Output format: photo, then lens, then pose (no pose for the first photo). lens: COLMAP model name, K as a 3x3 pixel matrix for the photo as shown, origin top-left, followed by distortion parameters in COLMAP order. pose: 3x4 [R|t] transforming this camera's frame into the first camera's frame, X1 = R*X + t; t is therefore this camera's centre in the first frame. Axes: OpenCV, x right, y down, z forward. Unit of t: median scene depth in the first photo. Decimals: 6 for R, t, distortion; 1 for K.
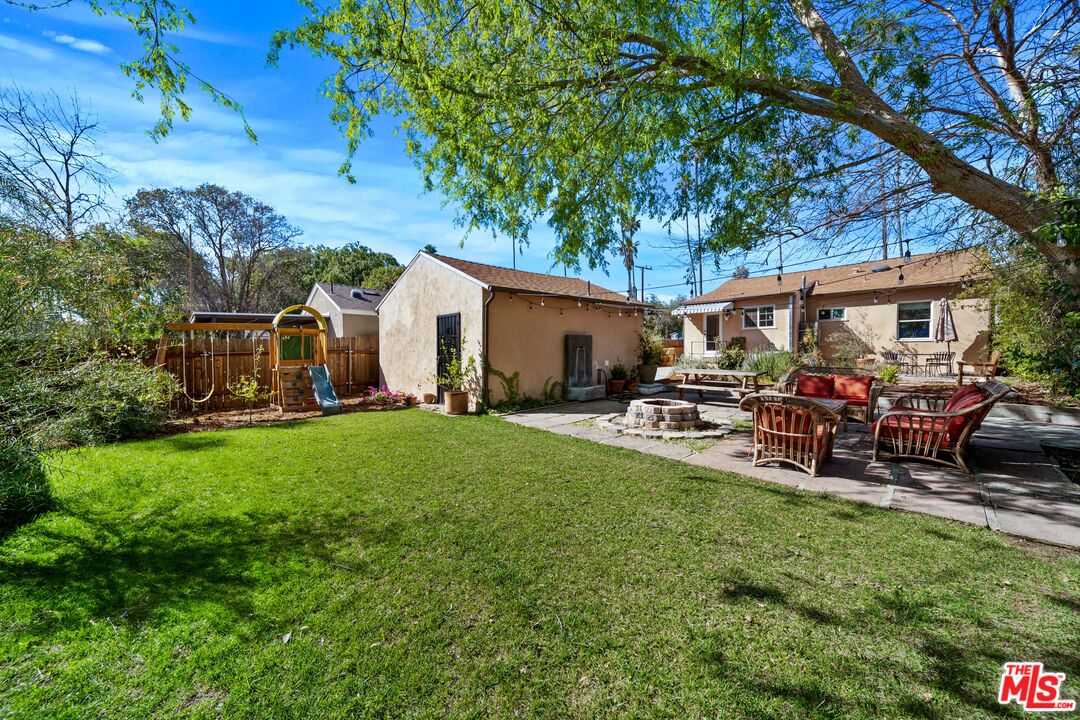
lens RADIAL K [[384.1, 0, 540.5], [0, 384.1, 350.7], [0, 0, 1]] dist [-0.001243, -0.000398]
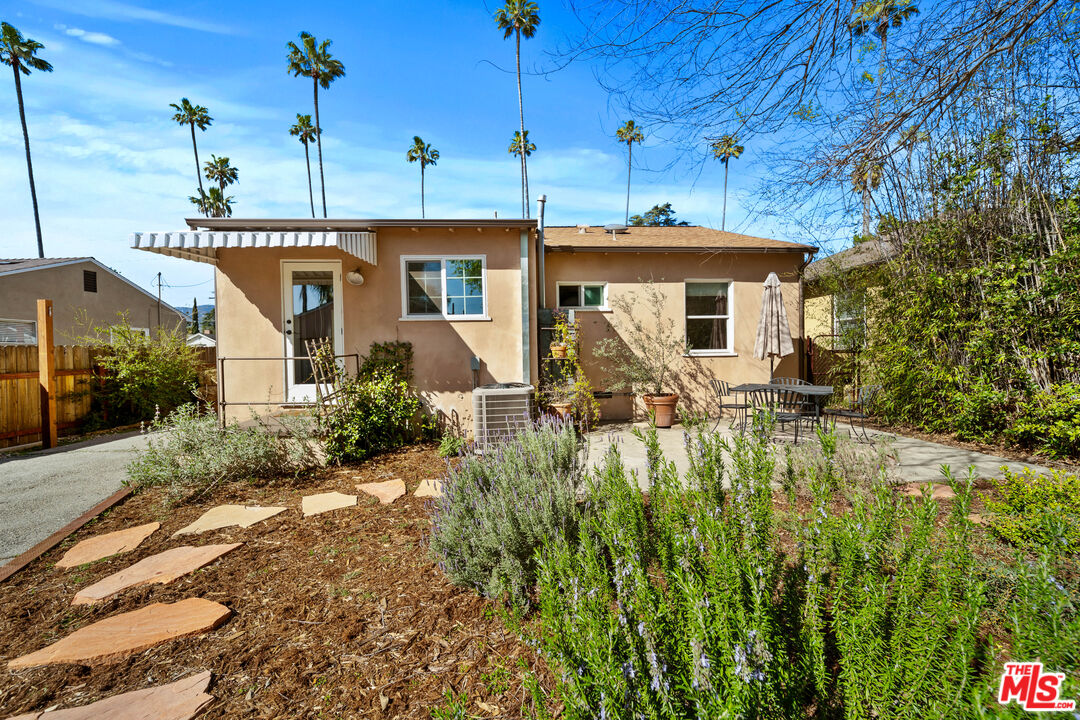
lens RADIAL K [[384.1, 0, 540.5], [0, 384.1, 350.7], [0, 0, 1]] dist [-0.001243, -0.000398]
pose [[0.632908, -0.006492, 0.774200, 0.068621], [0.009529, 0.999954, 0.000595, -0.005598], [-0.774168, 0.007001, 0.632941, 0.139544]]
